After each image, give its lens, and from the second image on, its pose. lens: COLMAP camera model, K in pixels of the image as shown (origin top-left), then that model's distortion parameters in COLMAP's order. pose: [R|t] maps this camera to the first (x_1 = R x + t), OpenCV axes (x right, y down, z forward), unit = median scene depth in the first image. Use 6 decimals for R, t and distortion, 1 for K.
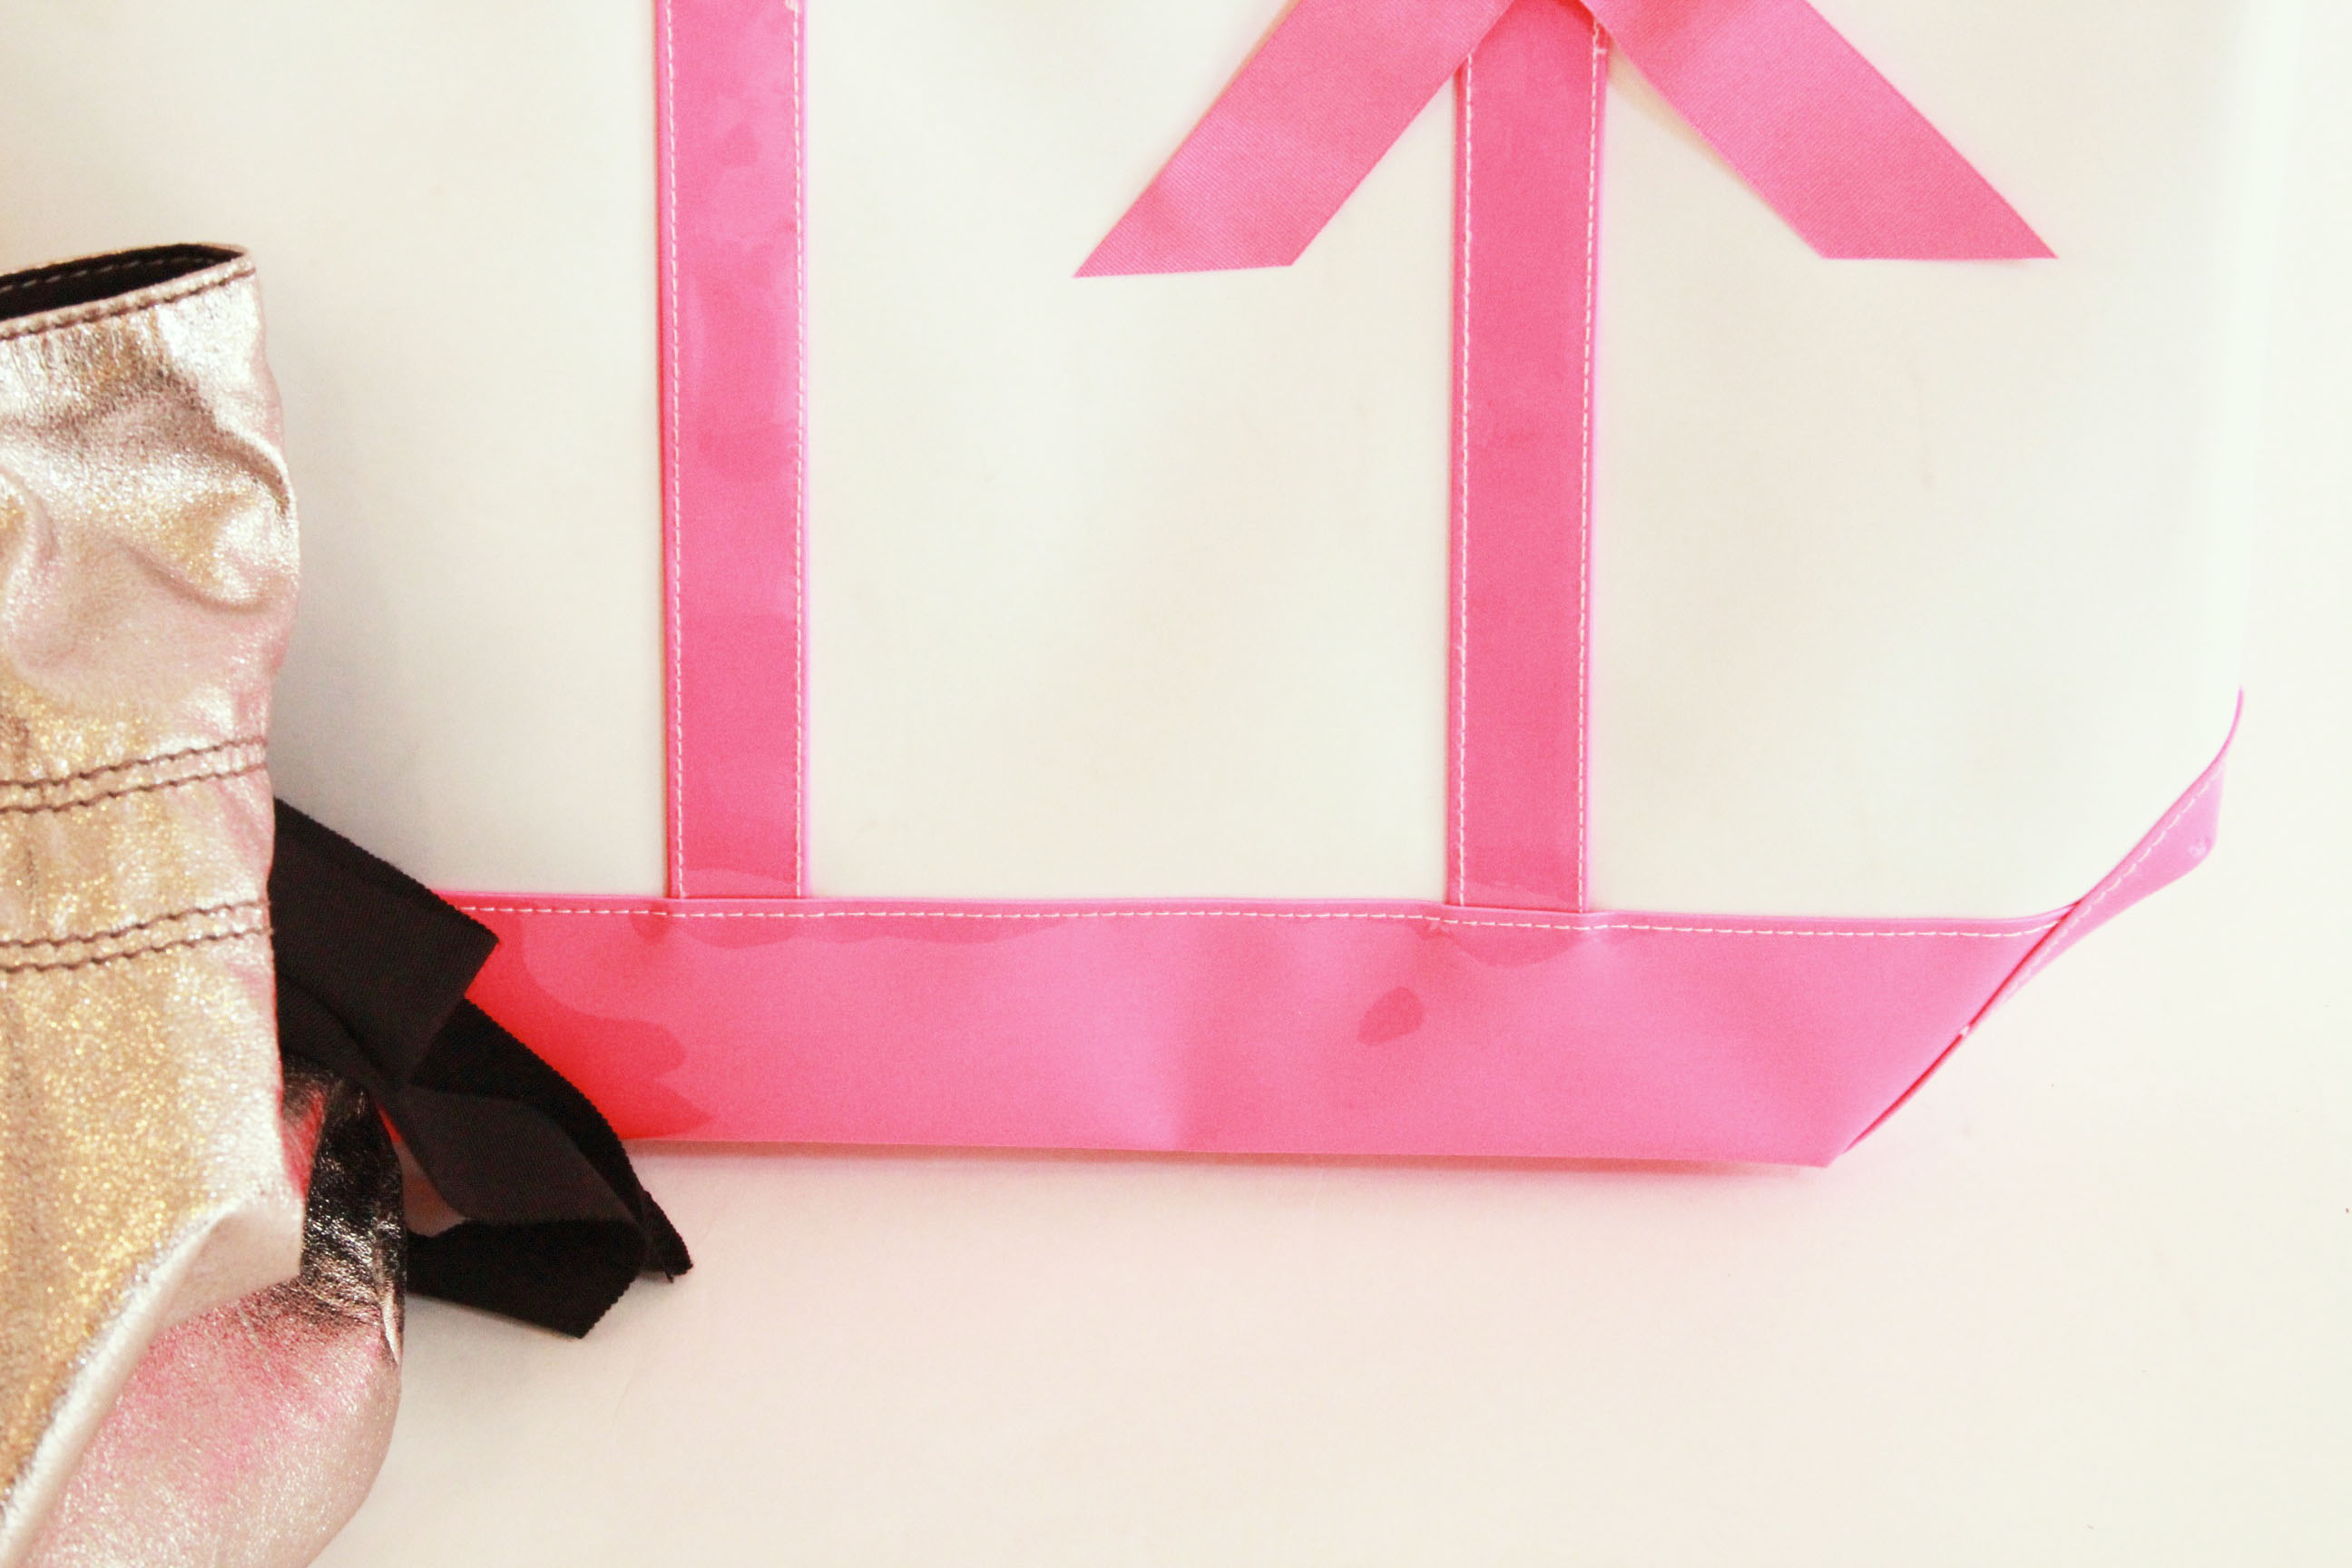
lens RADIAL K [[4388.1, 0, 1176.0], [0, 4388.1, 784.0], [0, 0, 1]] dist [0.222416, -0.186236]
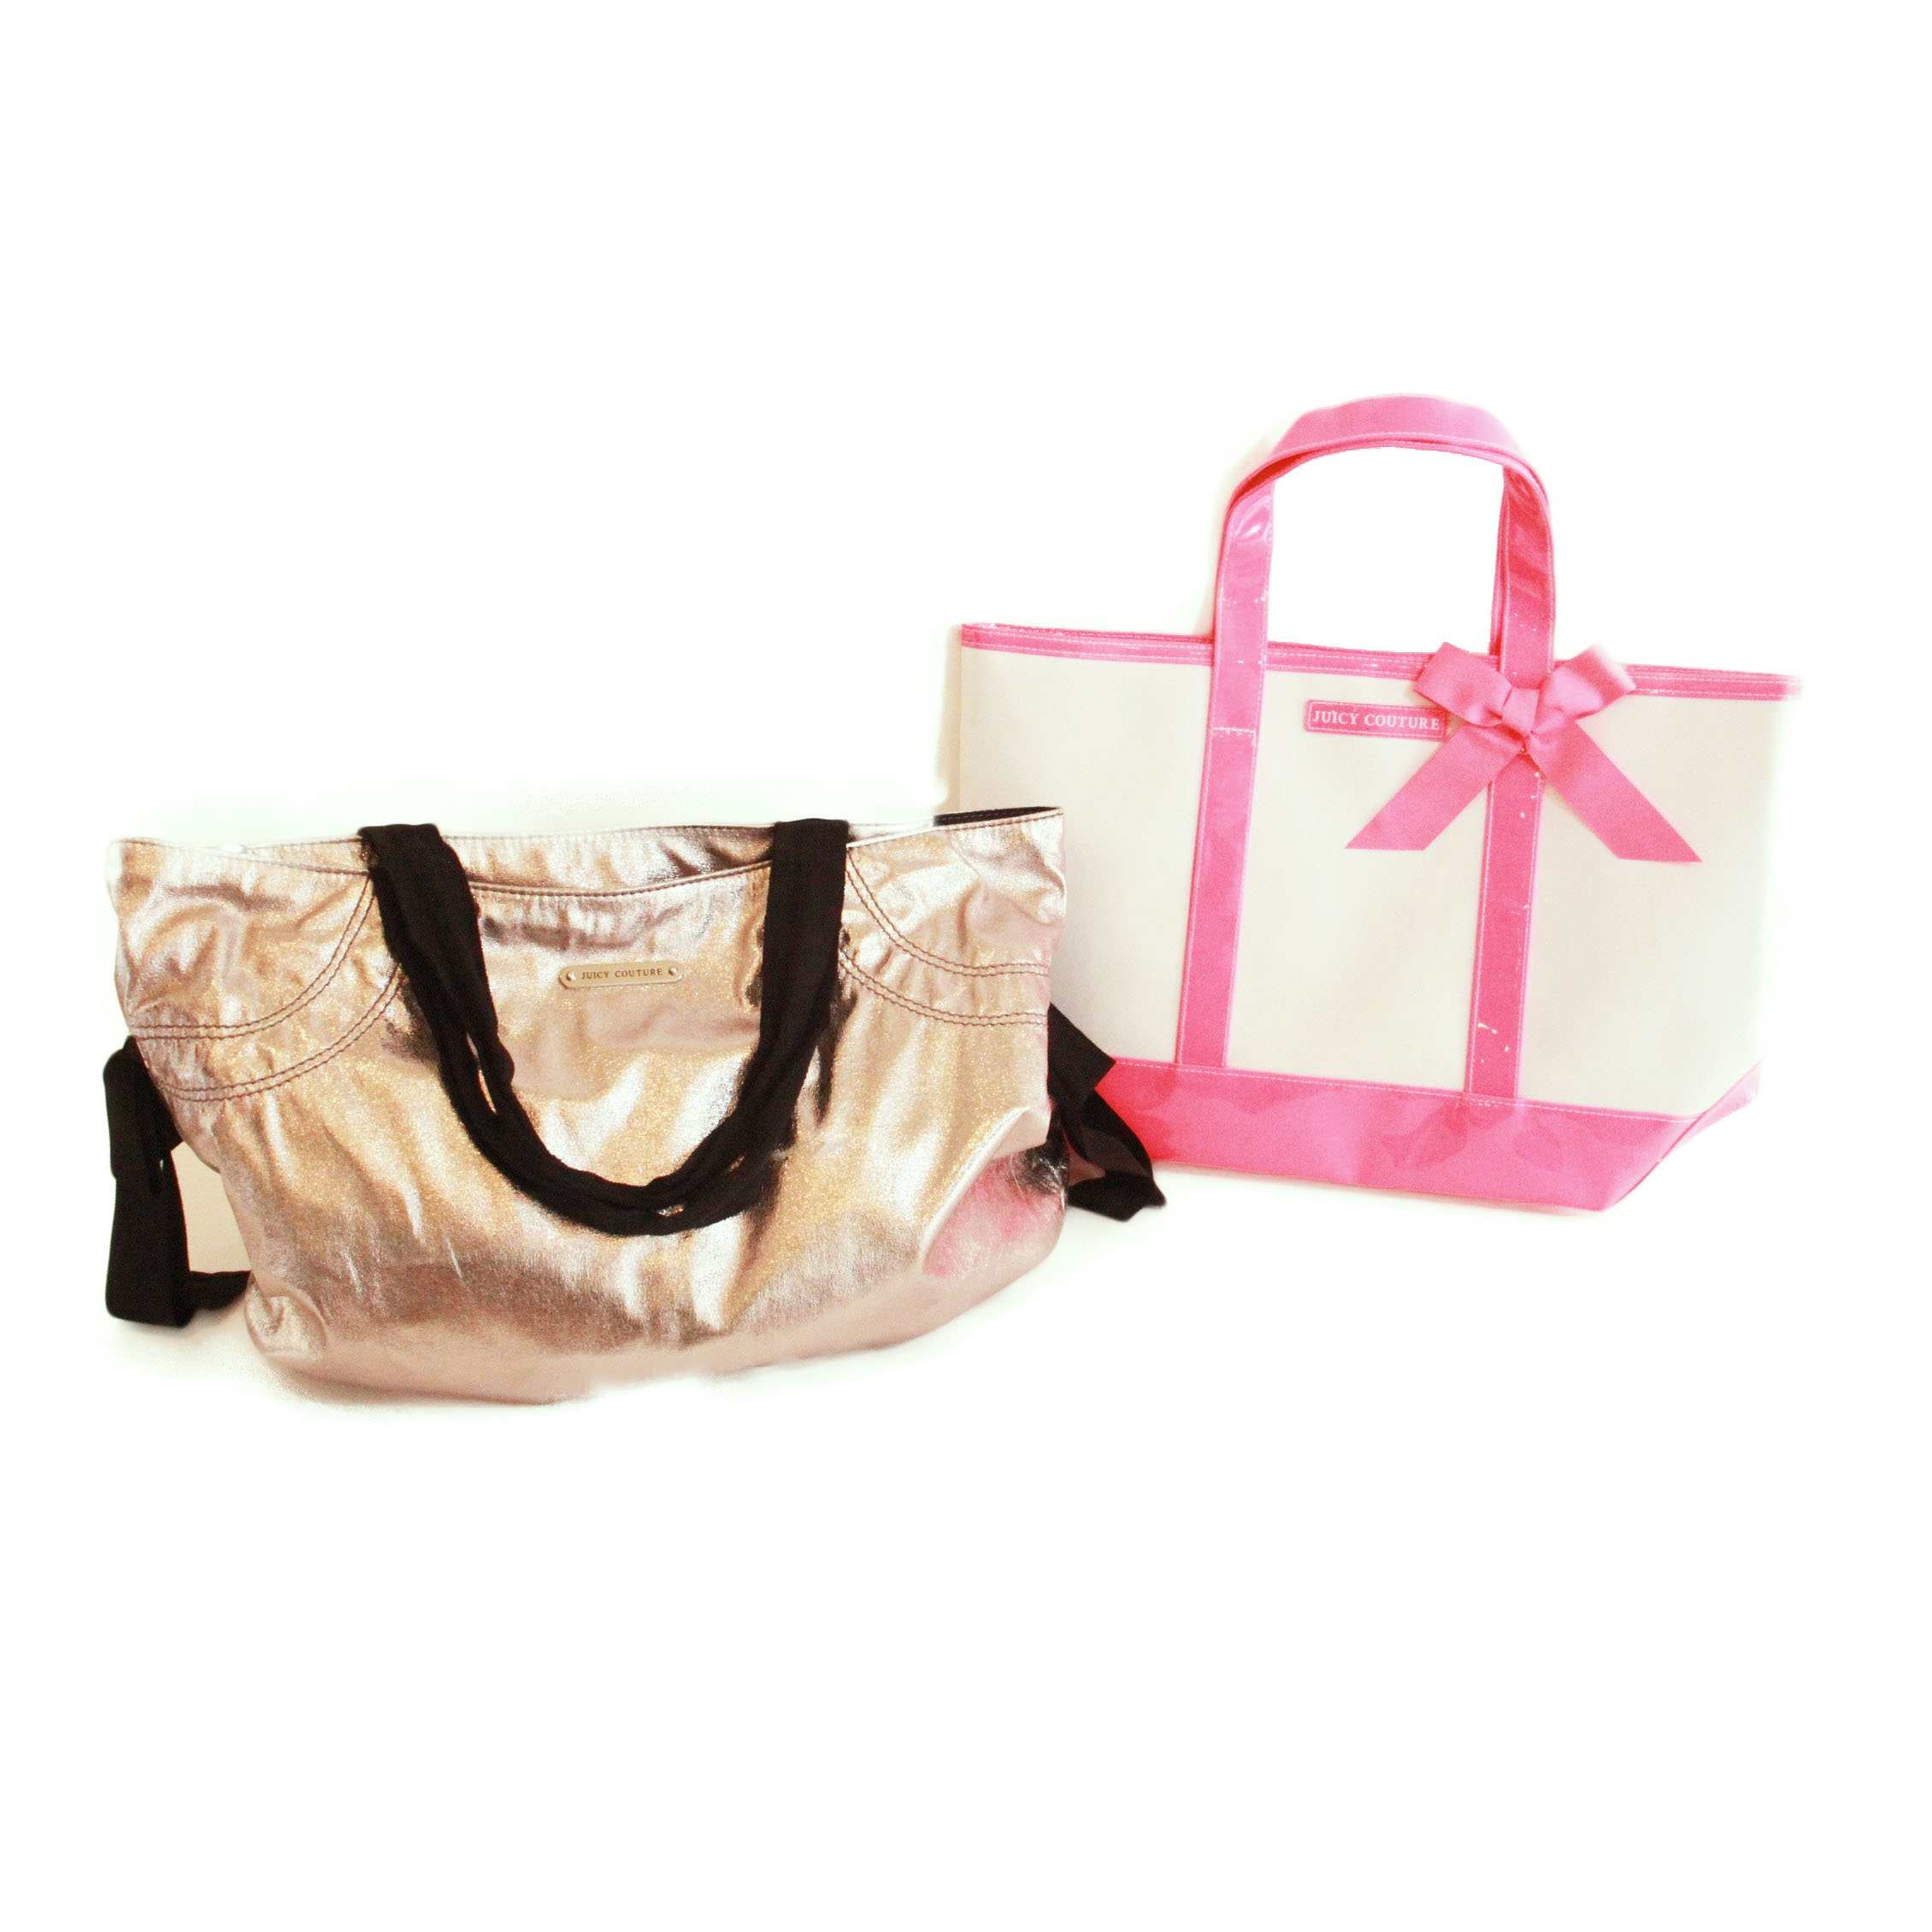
lens RADIAL K [[2447.6, 0, 966.0], [0, 2447.6, 966.0], [0, 0, 1]] dist [-0.025697, -0.030851]
pose [[0.979550, 0.081600, -0.183914, 0.034956], [-0.114466, 0.977738, -0.175856, 0.272879], [0.165470, 0.193312, 0.967083, -0.552064]]
